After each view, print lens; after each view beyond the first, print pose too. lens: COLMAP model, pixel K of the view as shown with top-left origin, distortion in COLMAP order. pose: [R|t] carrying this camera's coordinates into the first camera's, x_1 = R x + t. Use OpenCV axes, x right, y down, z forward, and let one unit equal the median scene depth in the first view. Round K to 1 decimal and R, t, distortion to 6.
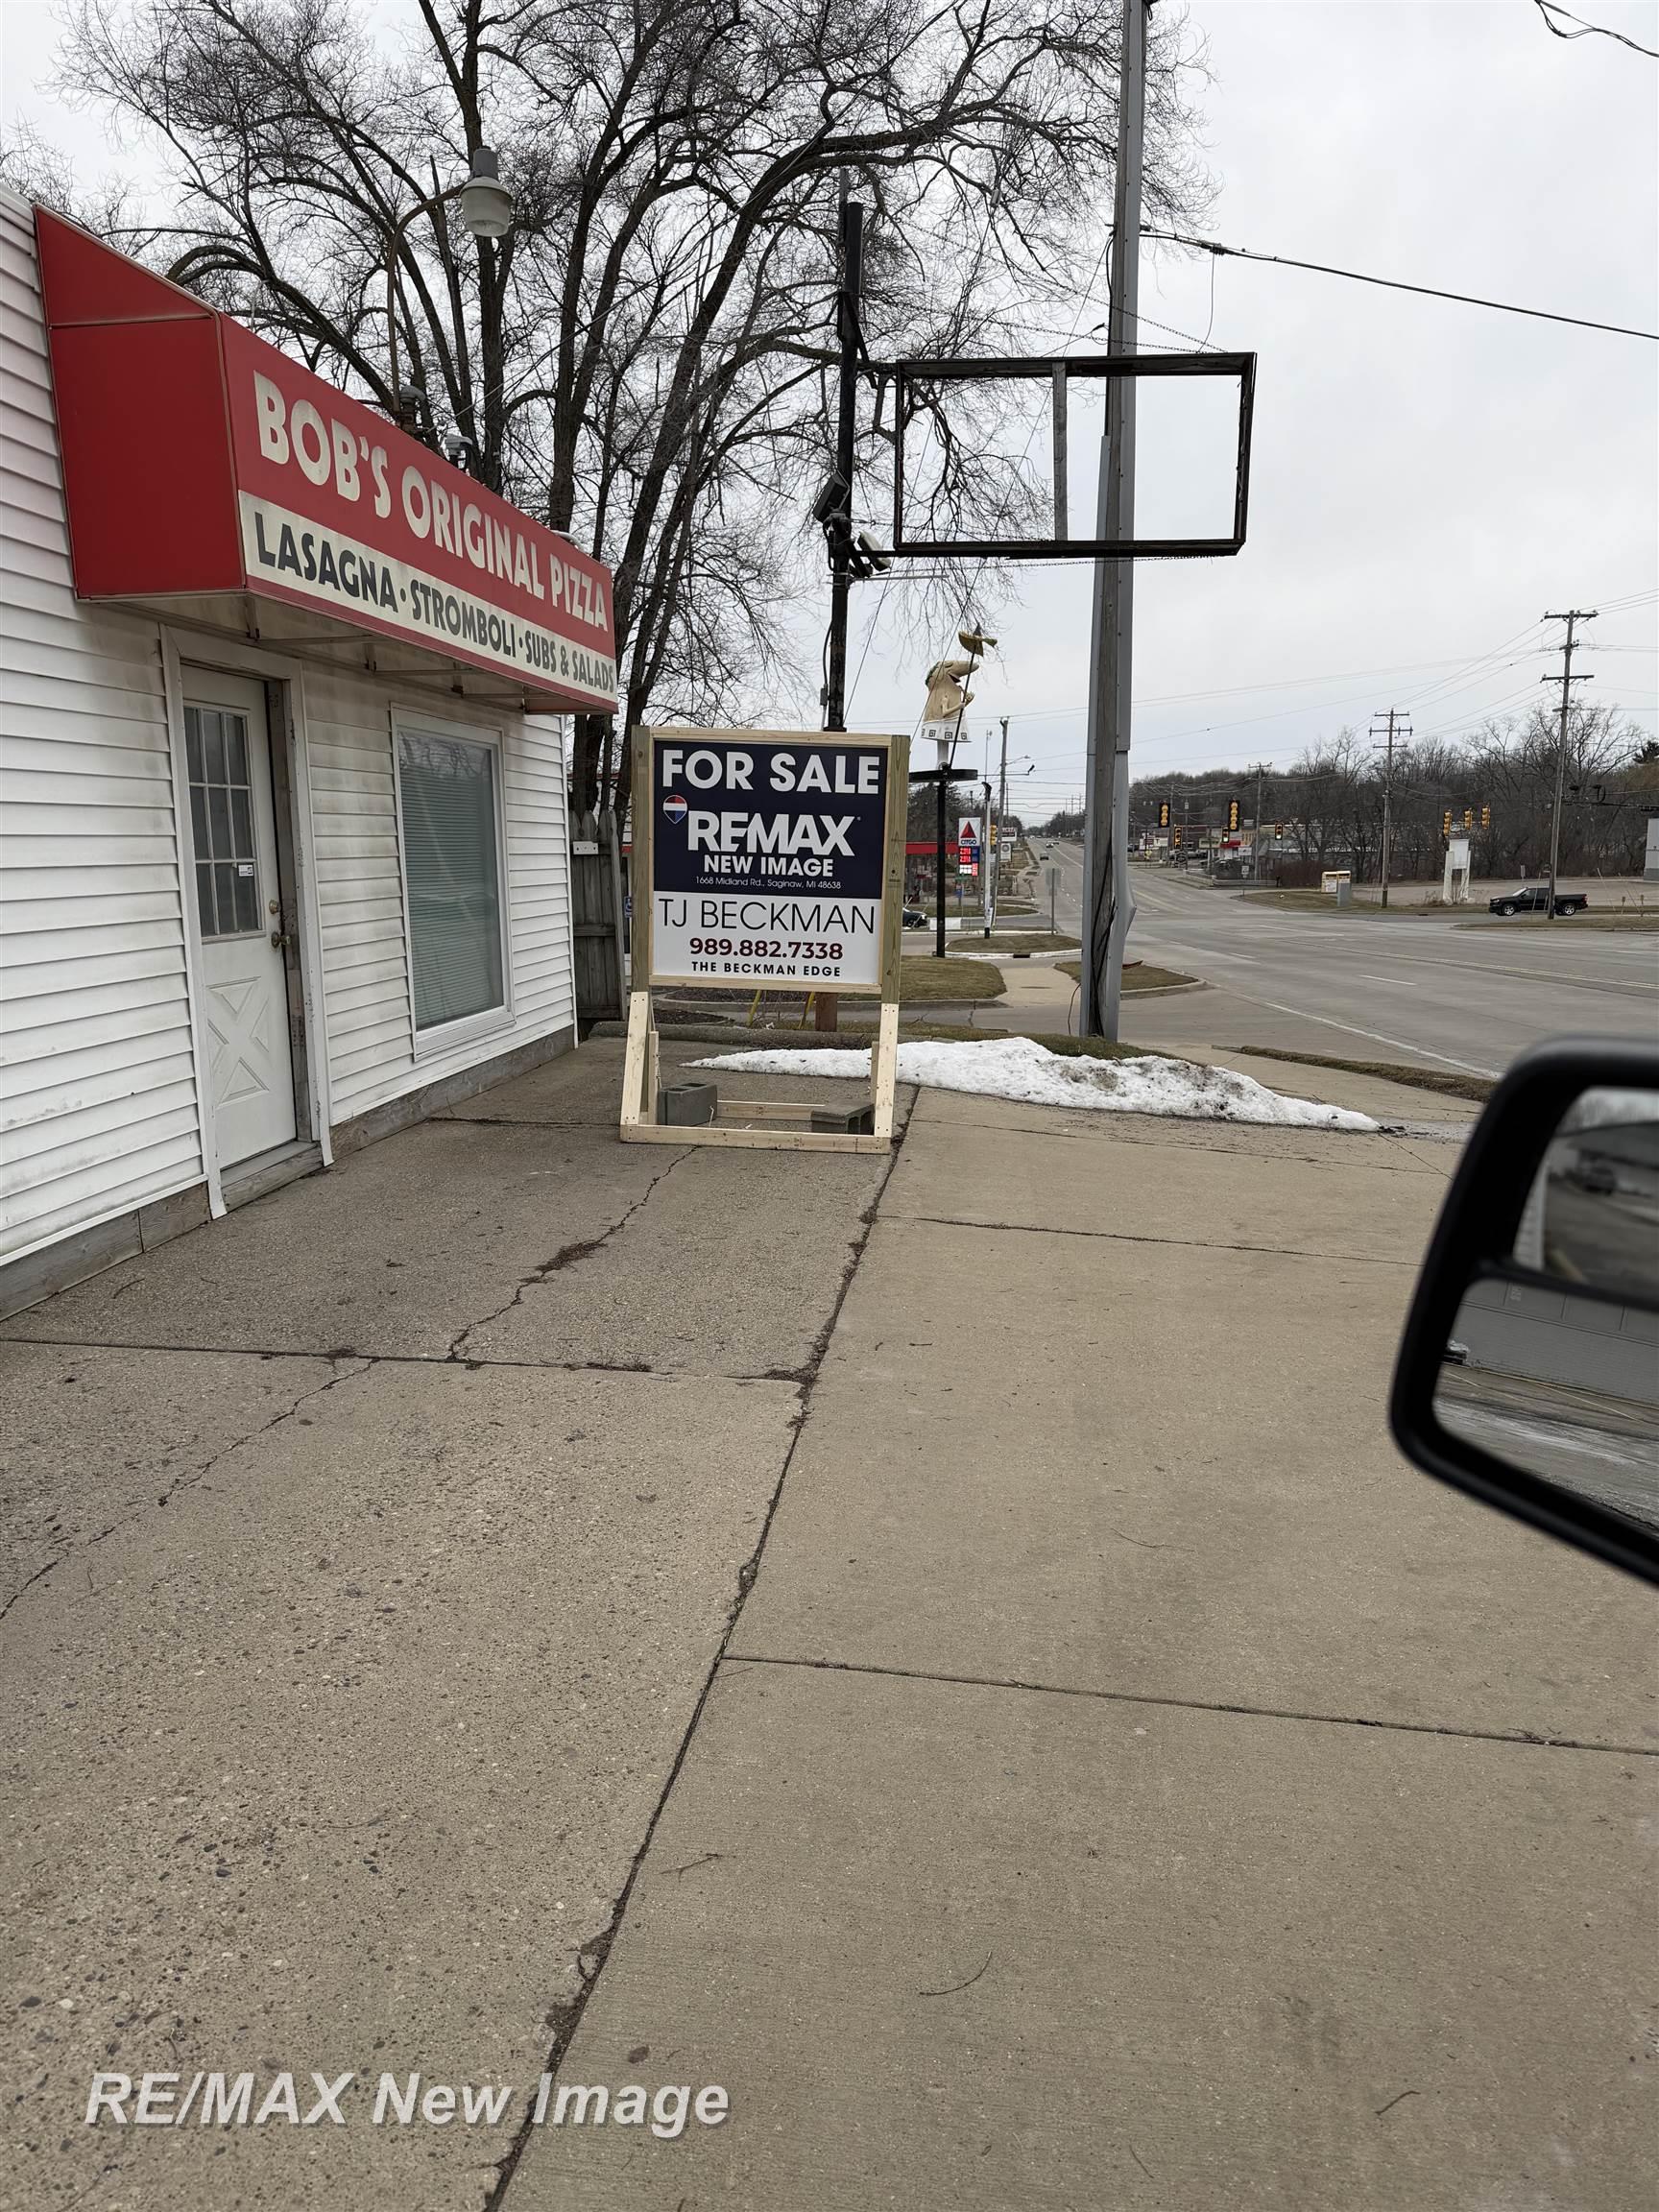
lens RADIAL K [[1556.0, 0, 810.3], [0, 1556.0, 1109.1], [0, 0, 1]] dist [0.060306, -0.048301]
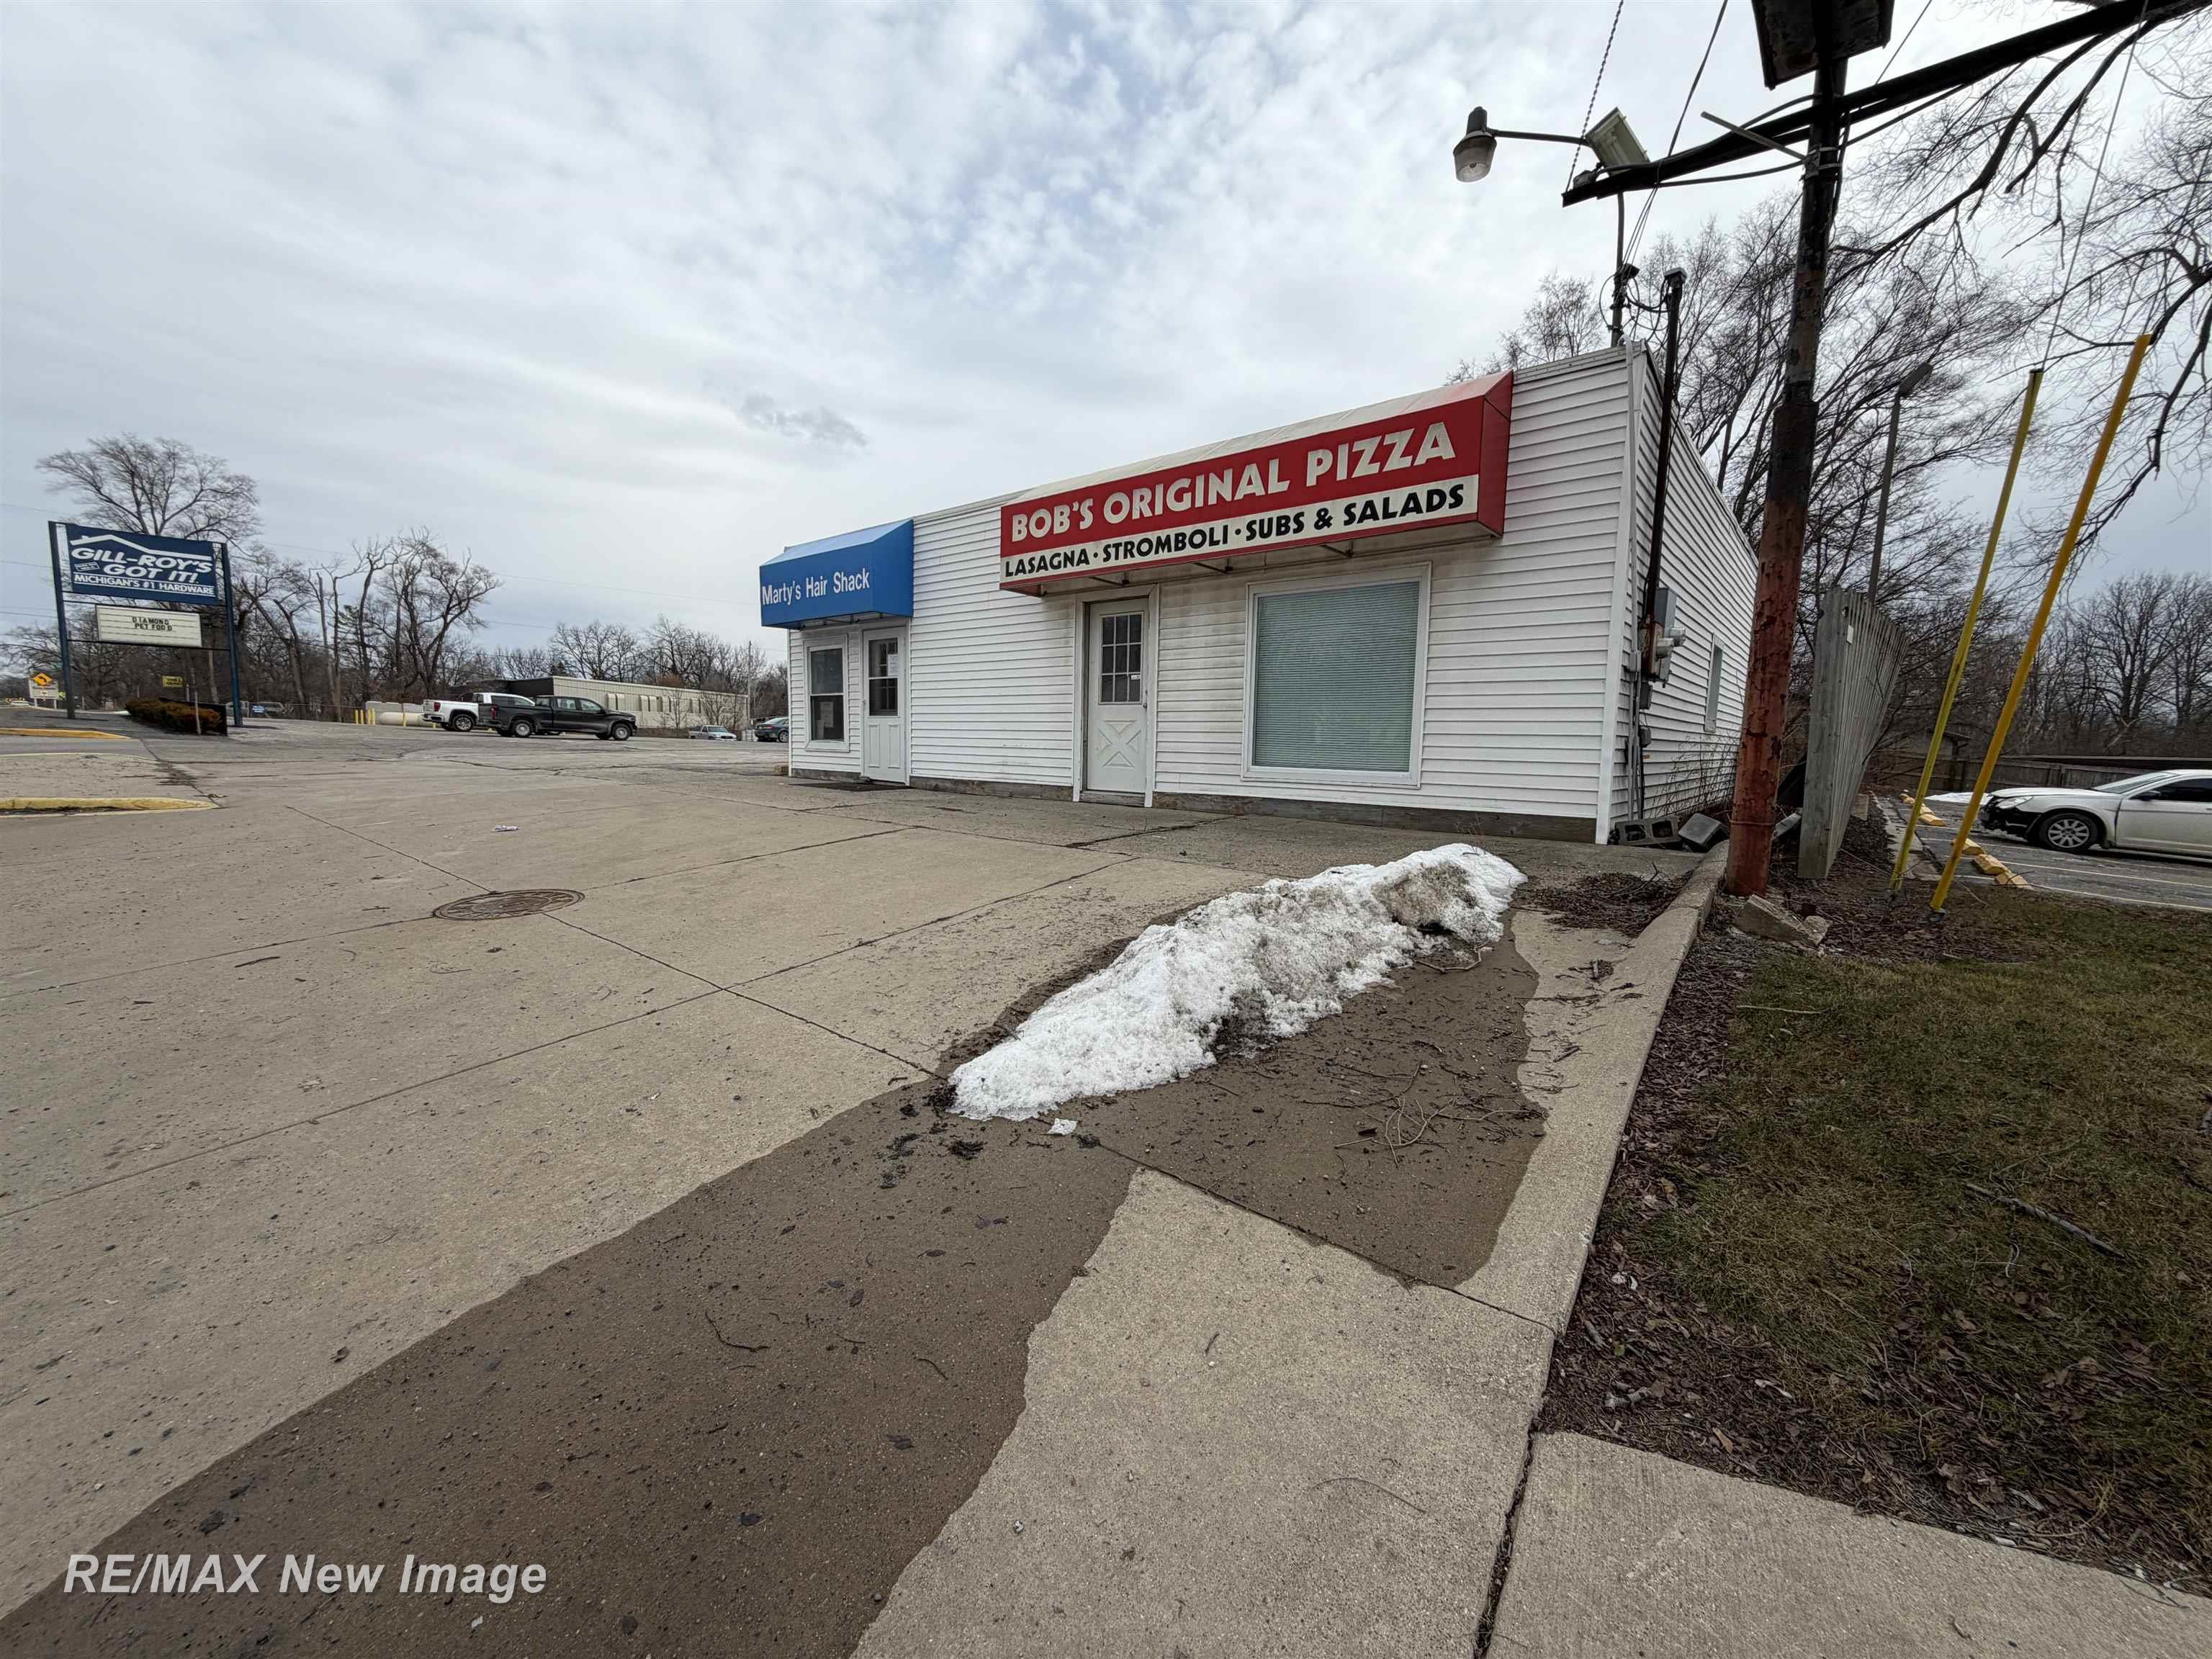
lens RADIAL K [[876.9, 0, 1088.3], [0, 876.9, 846.3], [0, 0, 1]] dist [0.007573, 0.000043]
pose [[-0.551519, 0.094186, -0.828828, 0.614498], [-0.157888, 0.963858, 0.214592, -0.129732], [0.819084, 0.249214, -0.516715, 1.241036]]
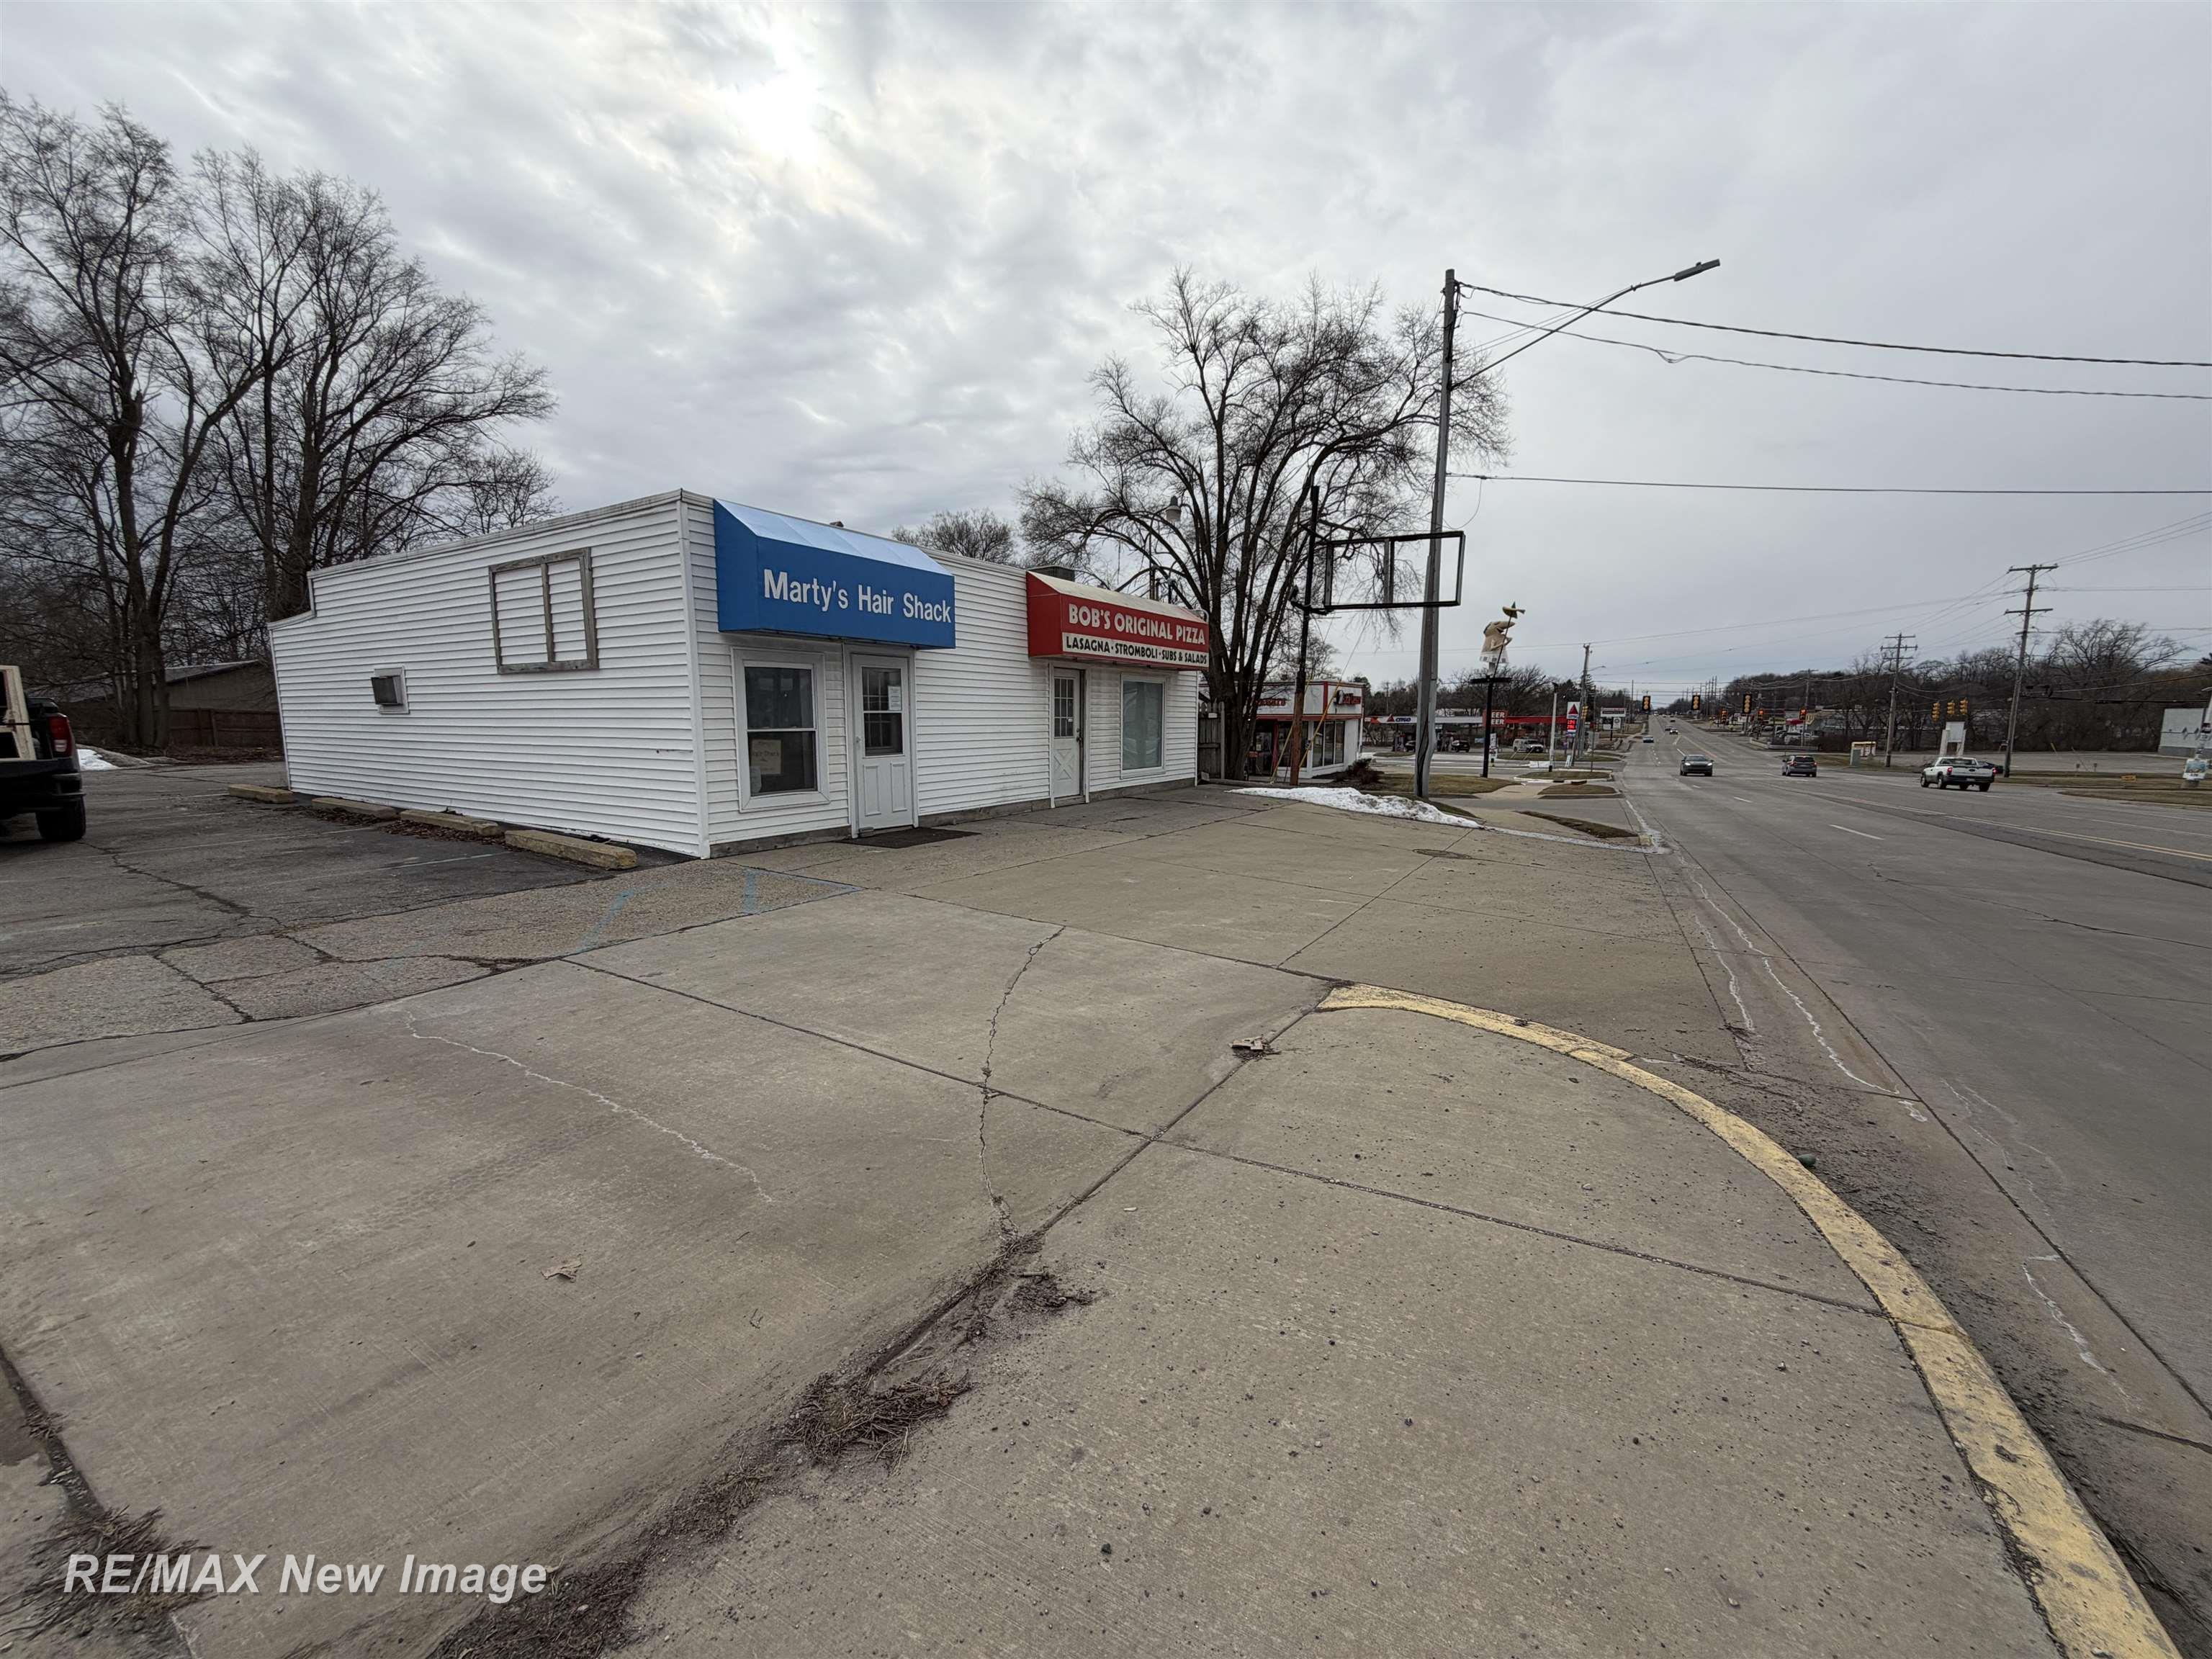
lens RADIAL K [[876.9, 0, 1103.6], [0, 876.9, 845.2], [0, 0, 1]] dist [0.007573, 0.000043]
pose [[0.914314, 0.073774, -0.398230, 0.412866], [-0.081884, 0.996636, -0.003369, 0.106051], [0.396642, 0.035689, 0.917279, -0.638051]]
